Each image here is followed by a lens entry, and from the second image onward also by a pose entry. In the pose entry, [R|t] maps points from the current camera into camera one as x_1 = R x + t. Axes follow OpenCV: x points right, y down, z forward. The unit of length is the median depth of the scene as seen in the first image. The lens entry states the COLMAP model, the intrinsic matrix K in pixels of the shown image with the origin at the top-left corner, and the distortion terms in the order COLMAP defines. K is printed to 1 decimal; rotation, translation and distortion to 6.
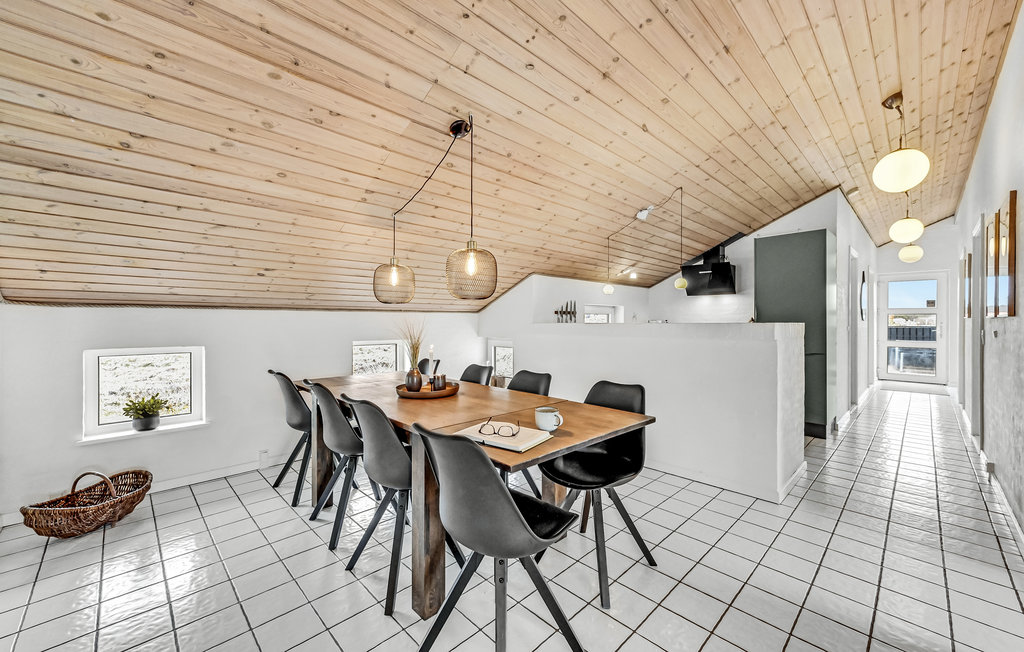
lens RADIAL K [[397.3, 0, 523.4], [0, 397.3, 326.6], [0, 0, 1]] dist [-0.000926, -0.000253]
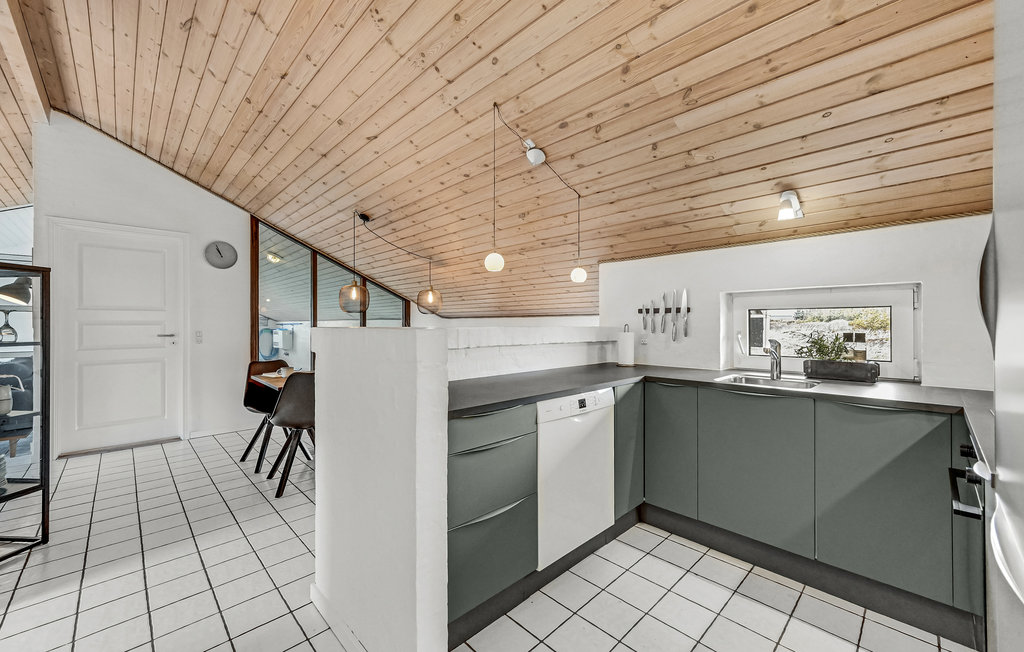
lens RADIAL K [[405.6, 0, 503.5], [0, 405.6, 327.0], [0, 0, 1]] dist [-0.000566, -0.000170]
pose [[-0.028024, 0.005999, -0.999589, 1.390037], [-0.010309, 0.999927, 0.006290, -0.019142], [0.999554, 0.010481, -0.027960, 1.415061]]
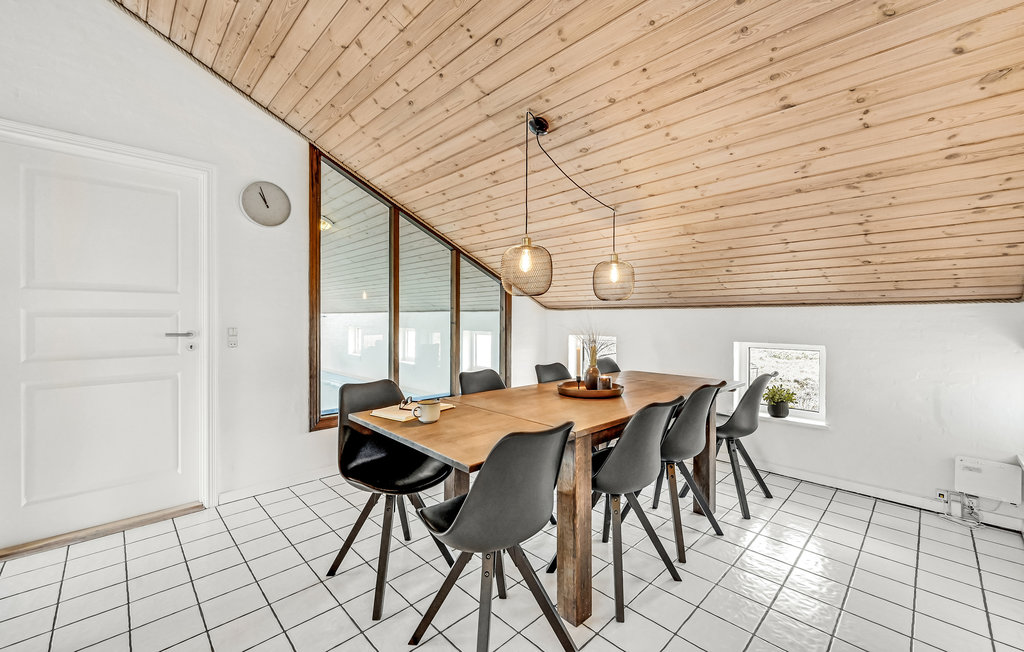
lens RADIAL K [[408.3, 0, 491.7], [0, 408.3, 323.5], [0, 0, 1]] dist [0.000774, -0.000197]
pose [[-0.033831, 0.012081, -0.999355, 0.729692], [-0.015210, 0.999805, 0.012601, -0.011010], [0.999312, 0.015626, -0.033641, 0.771973]]
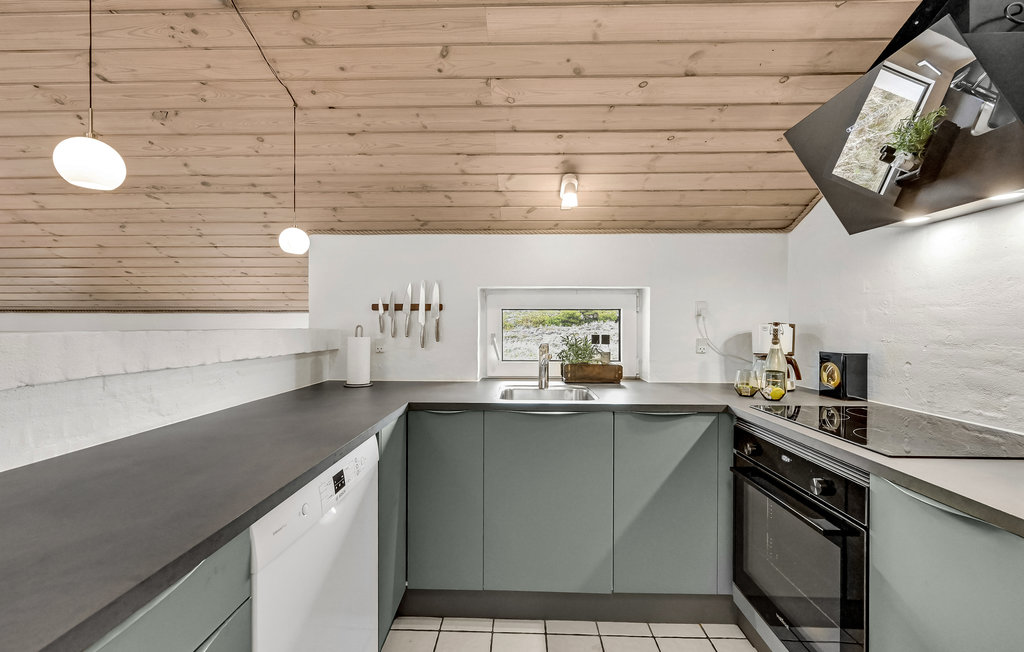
lens RADIAL K [[405.6, 0, 503.5], [0, 405.6, 327.0], [0, 0, 1]] dist [-0.000566, -0.000170]
pose [[0.692338, 0.004707, -0.721558, 0.982489], [-0.010112, 0.999944, -0.003179, -0.020526], [0.721502, 0.009497, 0.692347, 1.384490]]
